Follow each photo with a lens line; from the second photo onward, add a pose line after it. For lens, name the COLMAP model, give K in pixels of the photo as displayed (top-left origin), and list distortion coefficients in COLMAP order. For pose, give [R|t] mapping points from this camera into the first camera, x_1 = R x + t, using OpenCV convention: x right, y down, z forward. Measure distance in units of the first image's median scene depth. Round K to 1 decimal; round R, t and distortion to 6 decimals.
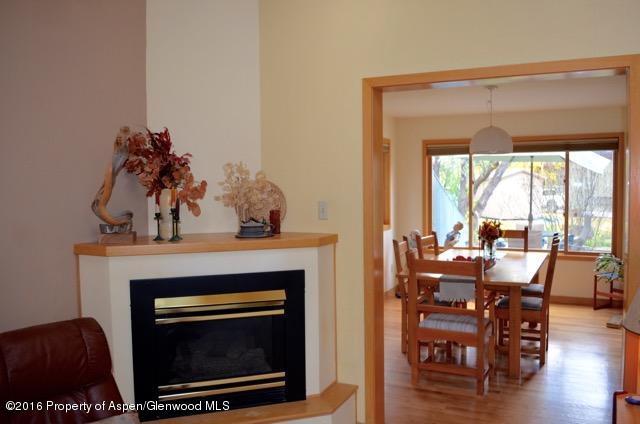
lens RADIAL K [[534.7, 0, 320.0], [0, 534.7, 212.0], [0, 0, 1]] dist [-0.058178, -0.004286]
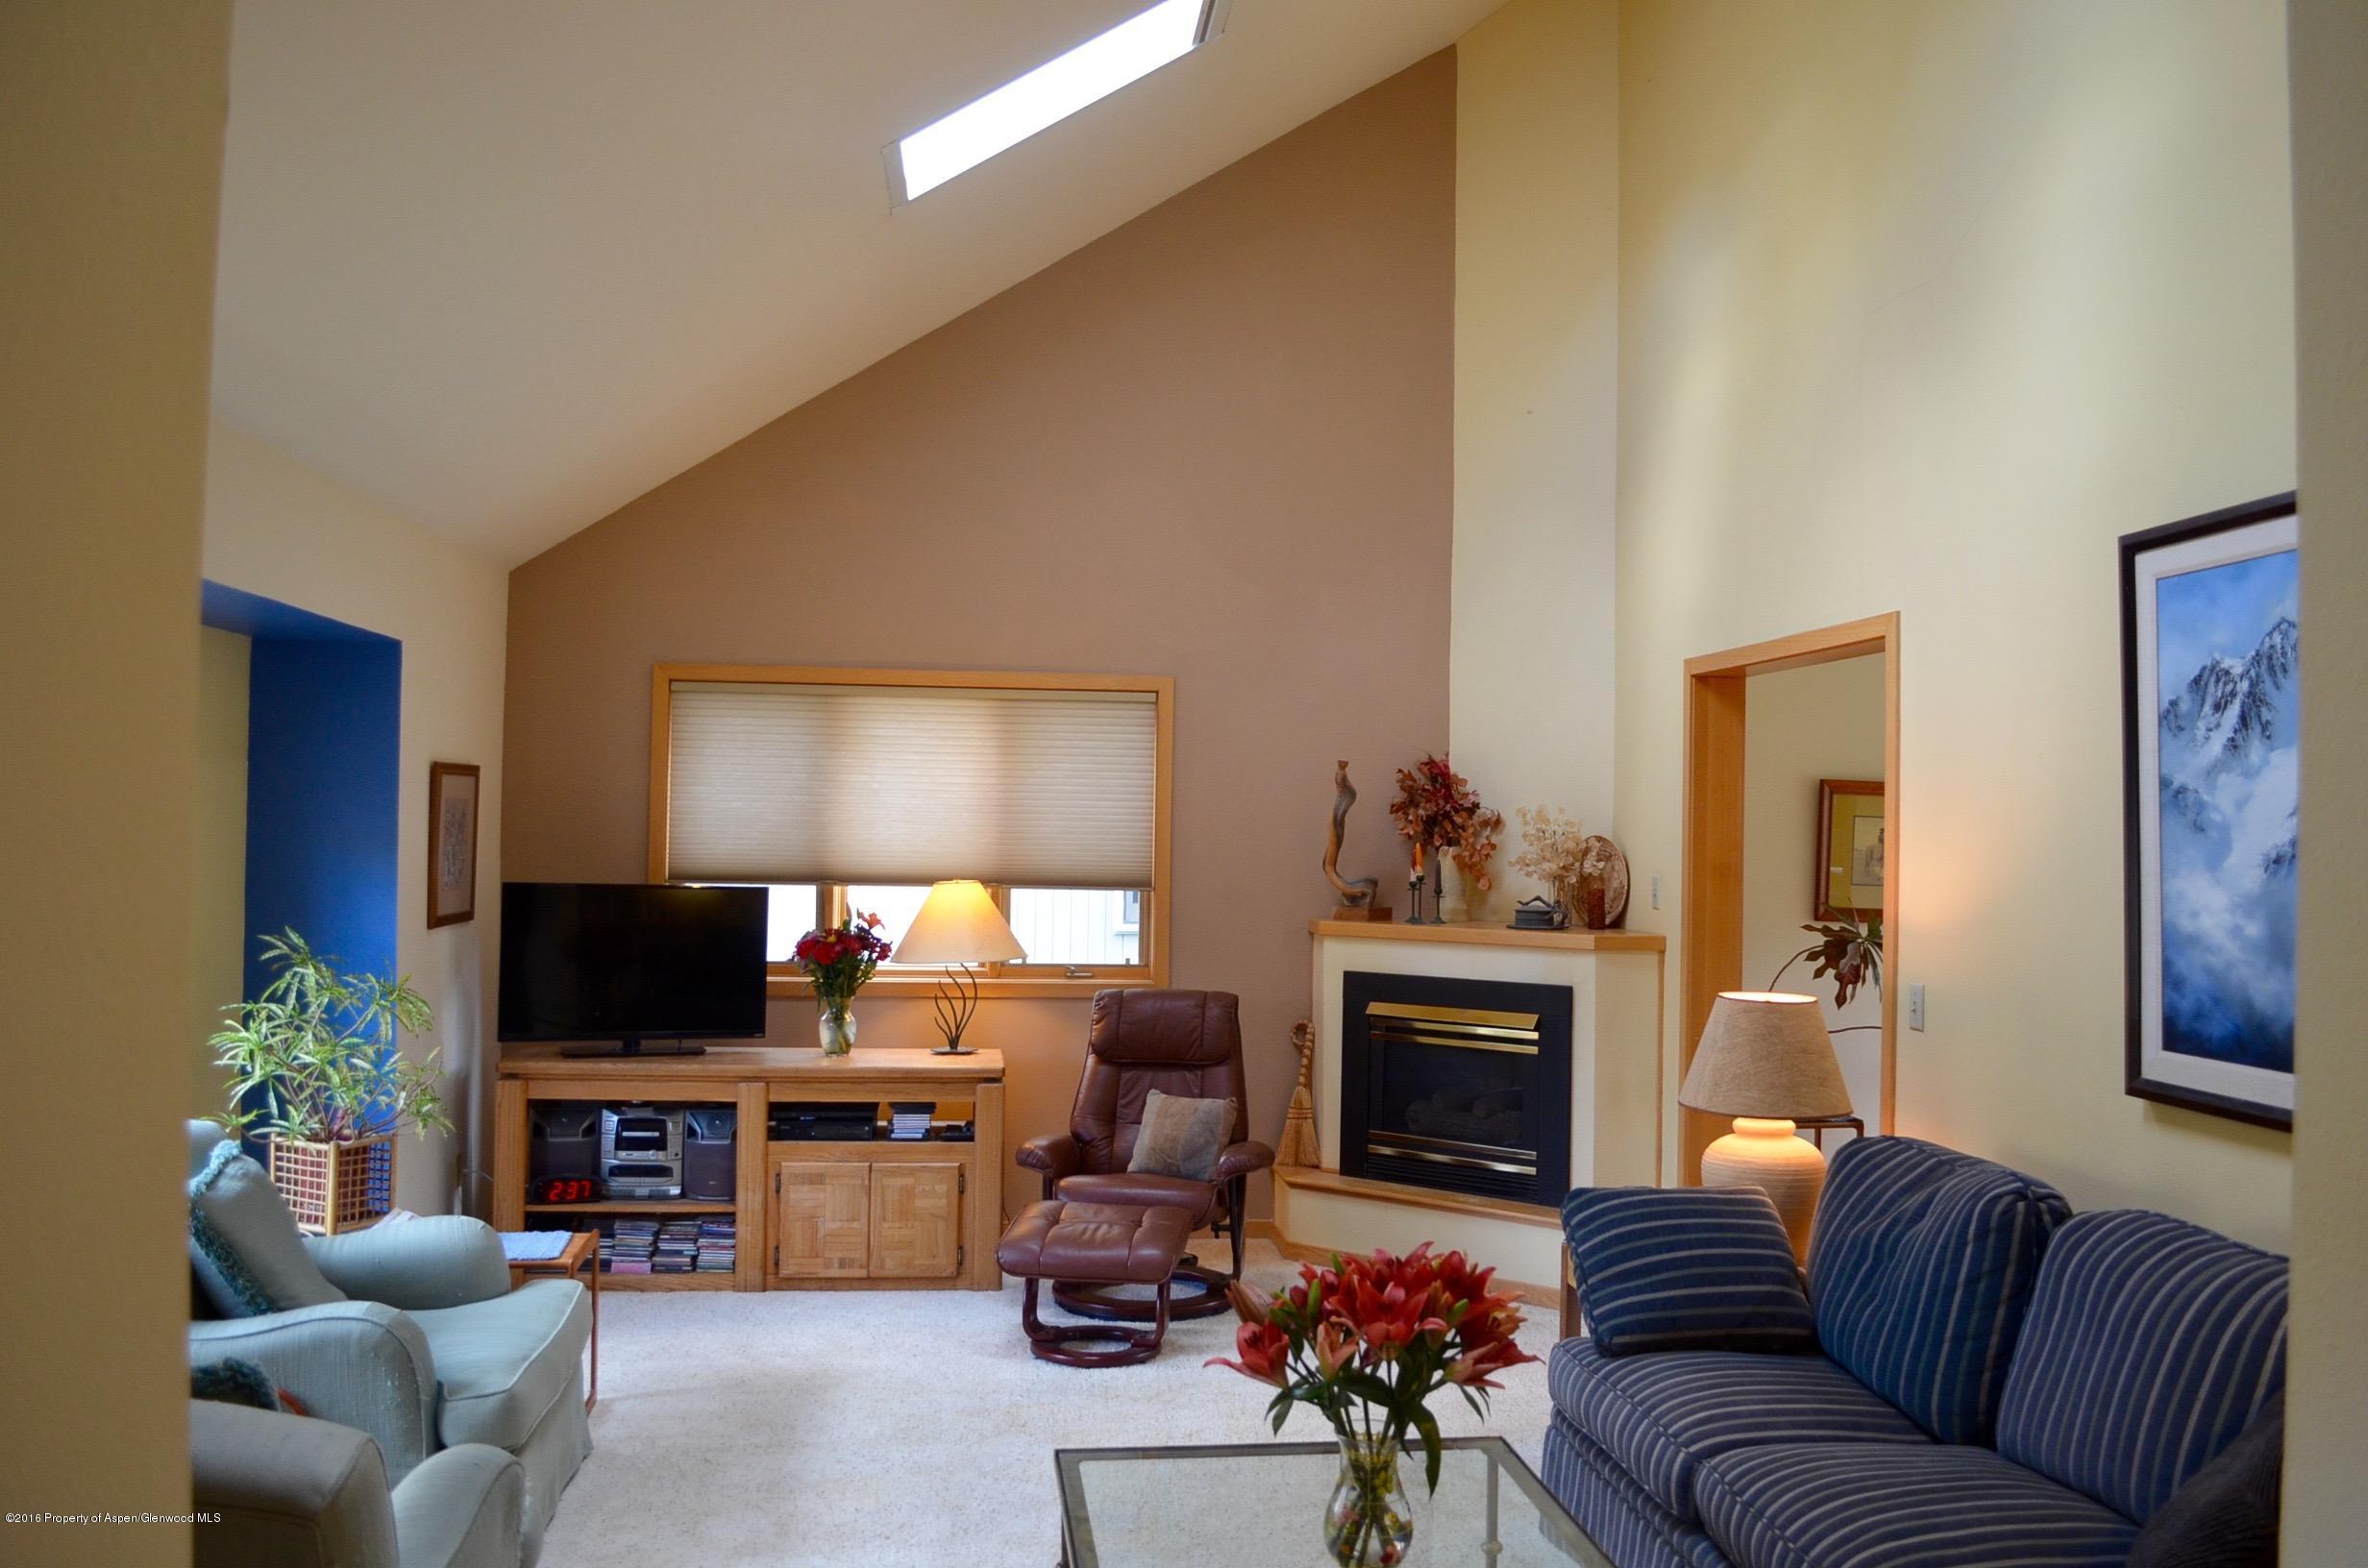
lens RADIAL K [[1822.0, 0, 1184.0], [0, 1822.0, 784.0], [0, 0, 1]] dist [-0.073257, 0.003875]
pose [[0.535130, -0.007879, -0.844733, 0.710174], [-0.068186, 0.996291, -0.052488, 0.008841], [0.842013, 0.085687, 0.532608, -0.230377]]
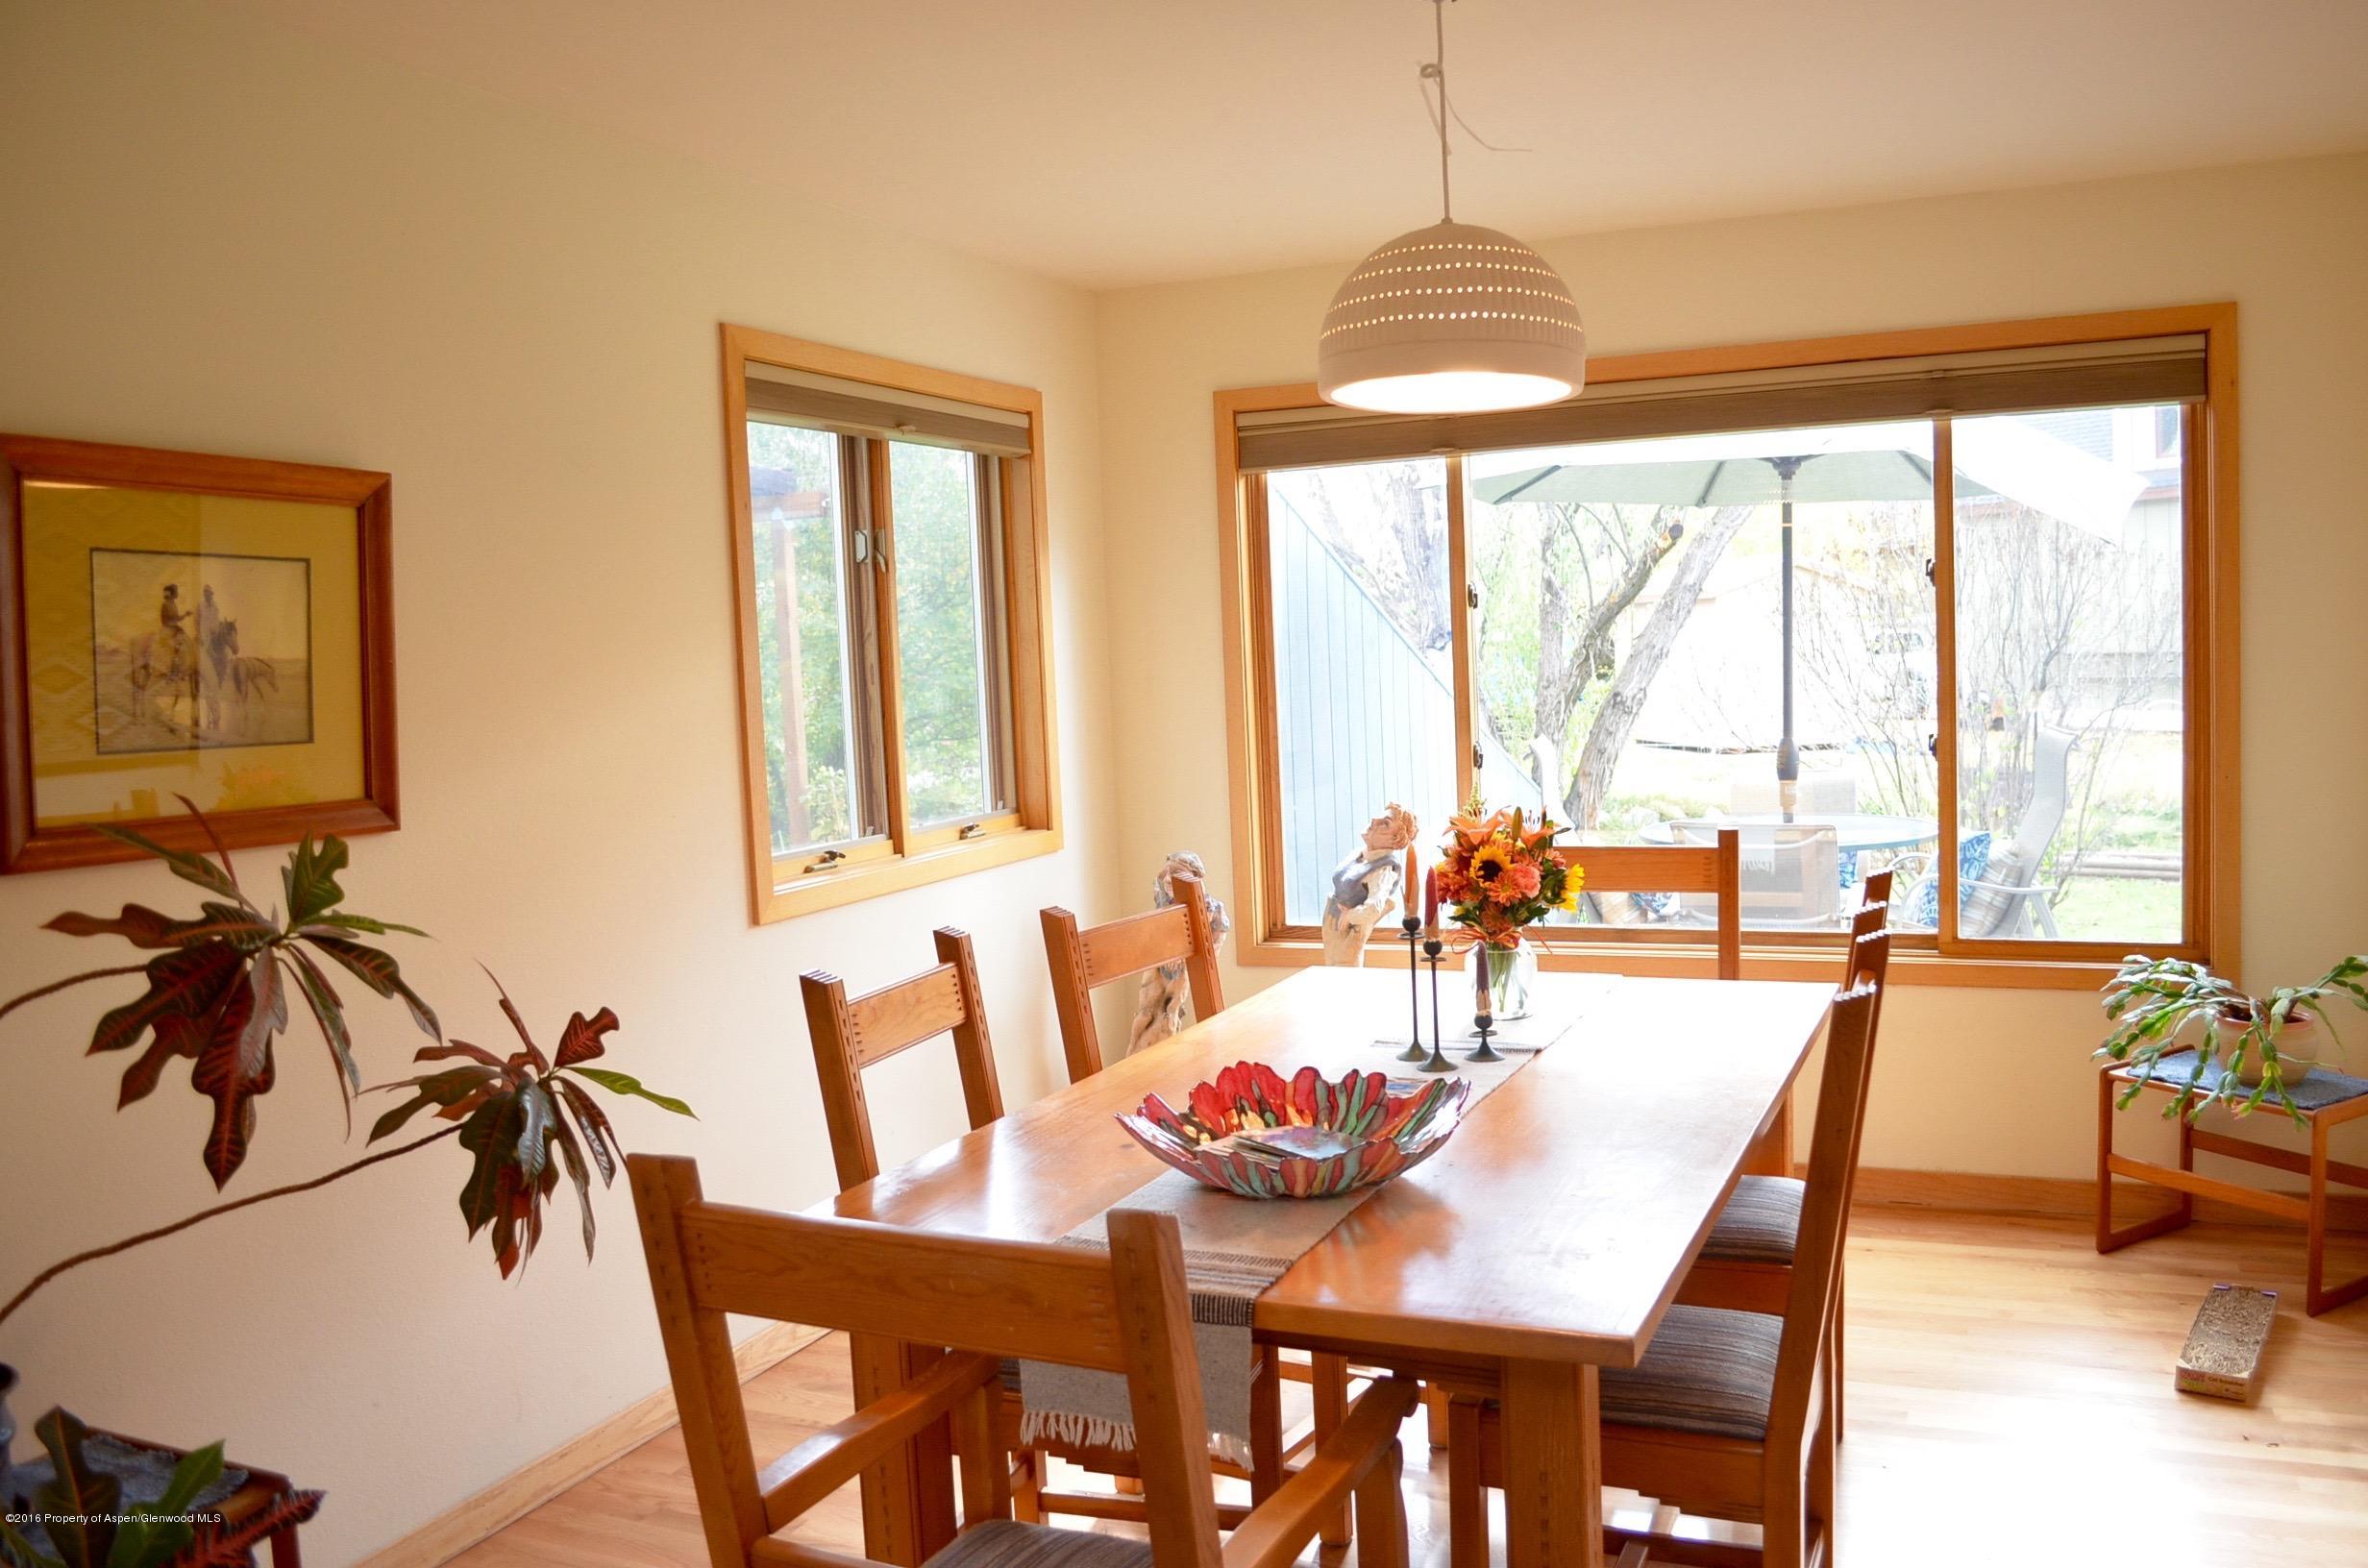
lens RADIAL K [[1822.0, 0, 1184.0], [0, 1822.0, 784.0], [0, 0, 1]] dist [-0.073257, 0.003875]
pose [[0.999044, -0.035949, 0.024858, 0.180139], [0.035258, 0.998994, 0.027707, -0.010425], [-0.025829, -0.026804, 0.999307, 0.367528]]
